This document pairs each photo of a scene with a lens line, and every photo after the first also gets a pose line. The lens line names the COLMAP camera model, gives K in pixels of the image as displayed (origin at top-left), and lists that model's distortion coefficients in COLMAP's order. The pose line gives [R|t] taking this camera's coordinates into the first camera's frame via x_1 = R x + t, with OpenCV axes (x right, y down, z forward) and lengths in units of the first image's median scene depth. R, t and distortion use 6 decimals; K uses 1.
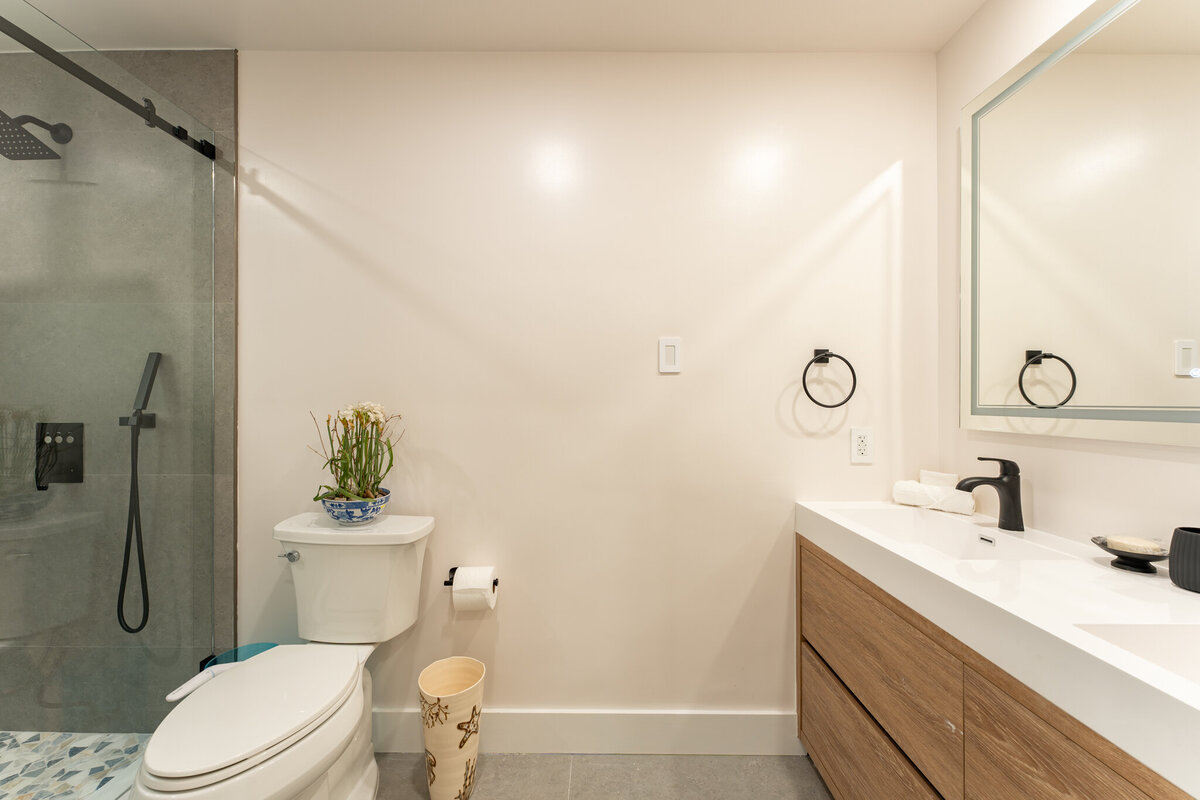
lens RADIAL K [[474.4, 0, 600.7], [0, 474.4, 401.9], [0, 0, 1]] dist [-0.000083, -0.000127]
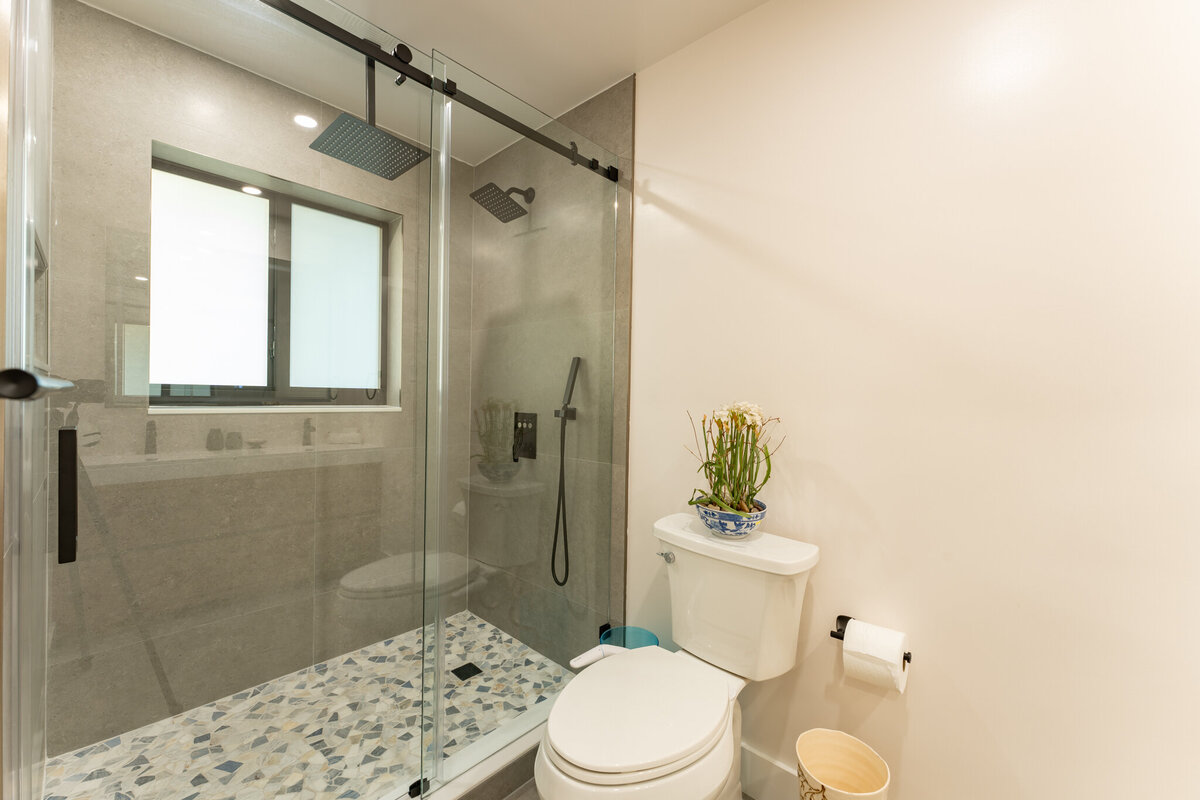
lens RADIAL K [[474.4, 0, 592.6], [0, 474.4, 403.2], [0, 0, 1]] dist [-0.000083, -0.000127]
pose [[0.730285, 0.021955, -0.682790, -0.090768], [-0.015559, 0.999759, 0.015506, -0.006887], [0.682965, -0.000700, 0.730451, 0.157030]]
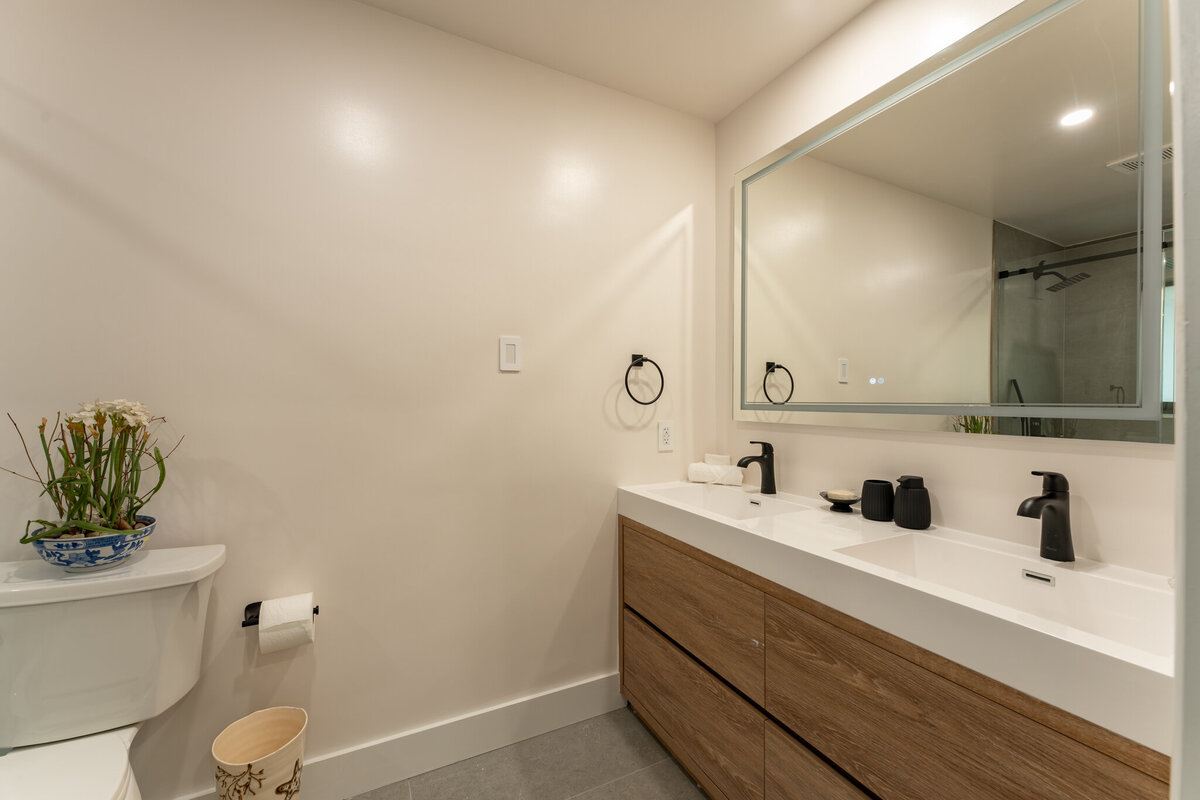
lens RADIAL K [[474.4, 0, 600.2], [0, 474.4, 402.4], [0, 0, 1]] dist [-0.000083, -0.000127]
pose [[0.890503, -0.002524, 0.454969, -0.157714], [-0.000636, 0.999977, 0.006791, -0.001021], [-0.454976, -0.006337, 0.890481, 0.007349]]
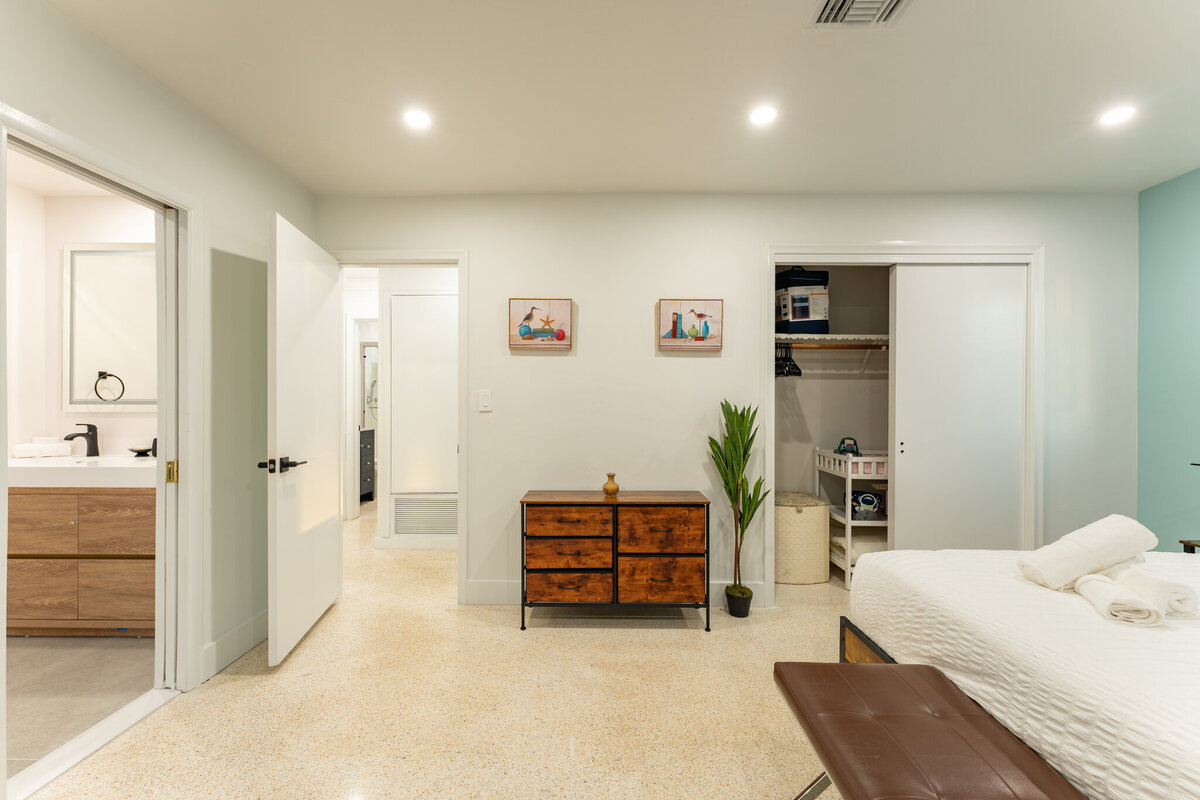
lens RADIAL K [[474.4, 0, 596.4], [0, 474.4, 400.2], [0, 0, 1]] dist [-0.000083, -0.000127]
pose [[0.011546, 0.001992, 0.999931, -1.102520], [-0.003008, 0.999994, -0.001958, 0.007862], [-0.999929, -0.002985, 0.011552, -1.145733]]
